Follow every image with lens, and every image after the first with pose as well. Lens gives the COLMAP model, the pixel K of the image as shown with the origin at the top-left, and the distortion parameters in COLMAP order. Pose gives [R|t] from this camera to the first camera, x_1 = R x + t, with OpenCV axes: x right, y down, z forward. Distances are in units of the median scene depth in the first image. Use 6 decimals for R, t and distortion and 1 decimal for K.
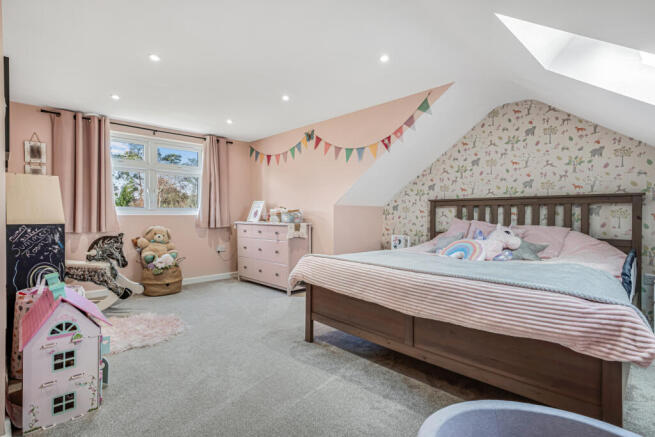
lens RADIAL K [[332.3, 0, 328.9], [0, 332.3, 214.5], [0, 0, 1]] dist [0.000861, 0.000001]
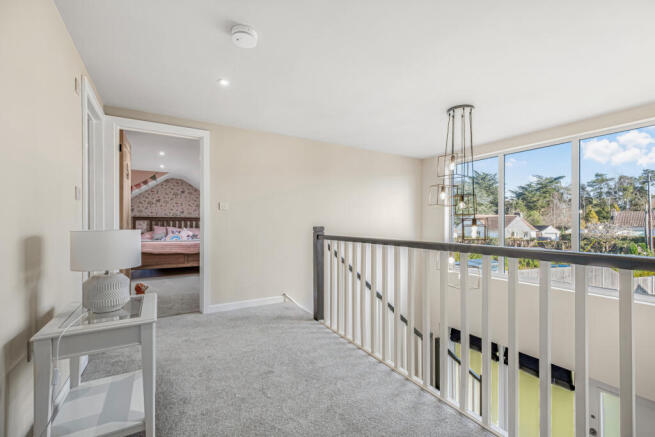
lens RADIAL K [[275.7, 0, 328.4], [0, 275.7, 223.1], [0, 0, 1]] dist [-0.000627, -0.000158]
pose [[0.217051, 0.001721, 0.976159, -1.210651], [0.000906, 0.999998, -0.001965, -0.002592], [-0.976160, 0.001311, 0.217049, -0.556734]]
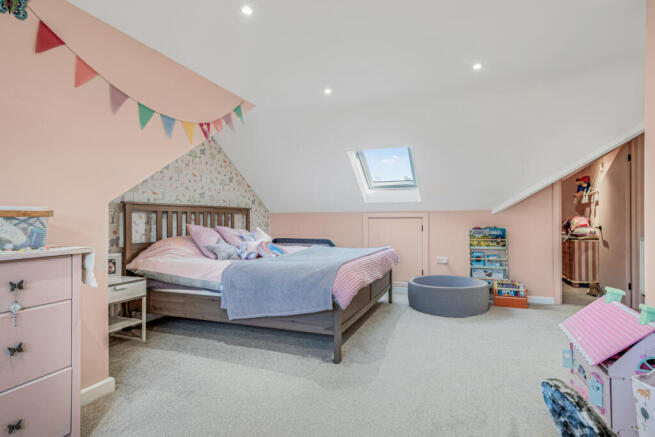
lens RADIAL K [[332.3, 0, 330.7], [0, 332.3, 219.9], [0, 0, 1]] dist [0.000861, 0.000001]
pose [[-0.417742, 0.002506, 0.908562, -0.659563], [0.008597, 0.999962, 0.001194, -0.000763], [-0.908525, 0.008310, -0.417748, 1.054704]]
